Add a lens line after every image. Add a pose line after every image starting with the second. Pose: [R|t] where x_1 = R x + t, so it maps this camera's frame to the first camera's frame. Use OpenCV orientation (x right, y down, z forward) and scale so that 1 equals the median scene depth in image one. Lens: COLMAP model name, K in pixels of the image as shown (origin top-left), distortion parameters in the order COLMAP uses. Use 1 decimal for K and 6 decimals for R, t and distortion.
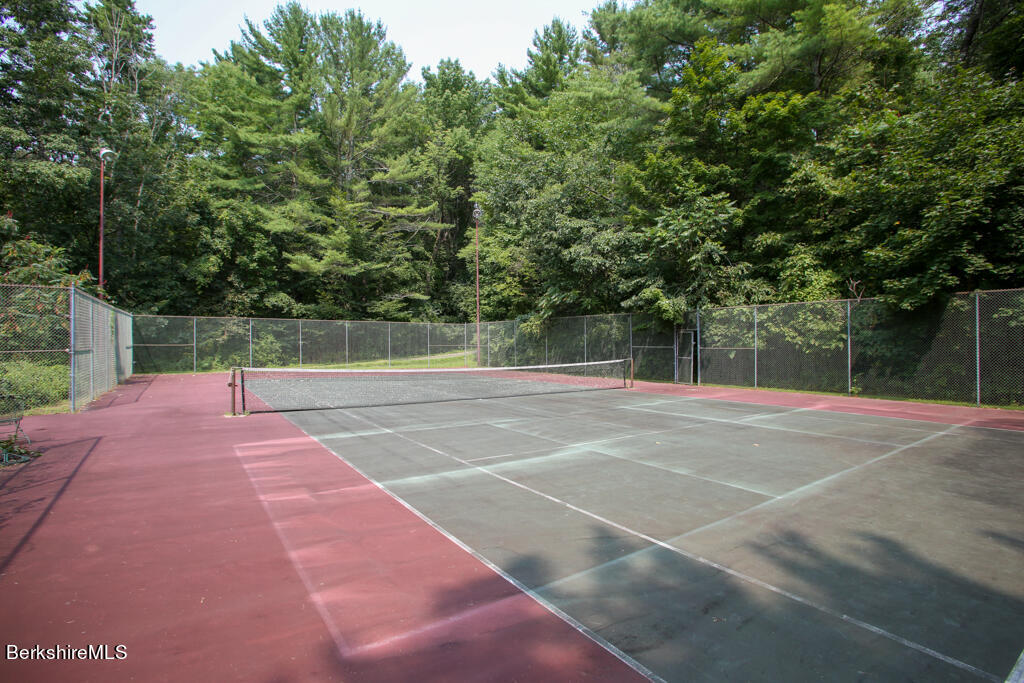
lens RADIAL K [[494.7, 0, 507.2], [0, 494.7, 339.9], [0, 0, 1]] dist [-0.083639, 0.043616]
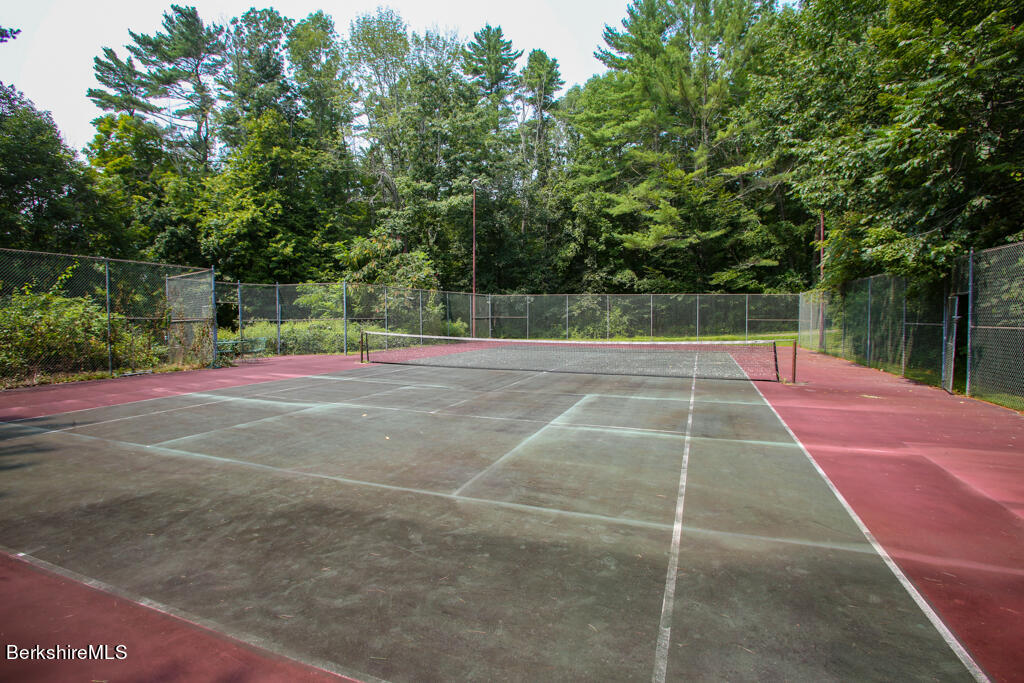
lens RADIAL K [[494.7, 0, 507.2], [0, 494.7, 339.9], [0, 0, 1]] dist [-0.083639, 0.043616]
pose [[0.569052, 0.043132, -0.821170, 0.295457], [0.000712, 0.998597, 0.052945, 0.000738], [0.822301, -0.030713, 0.568223, 0.153905]]
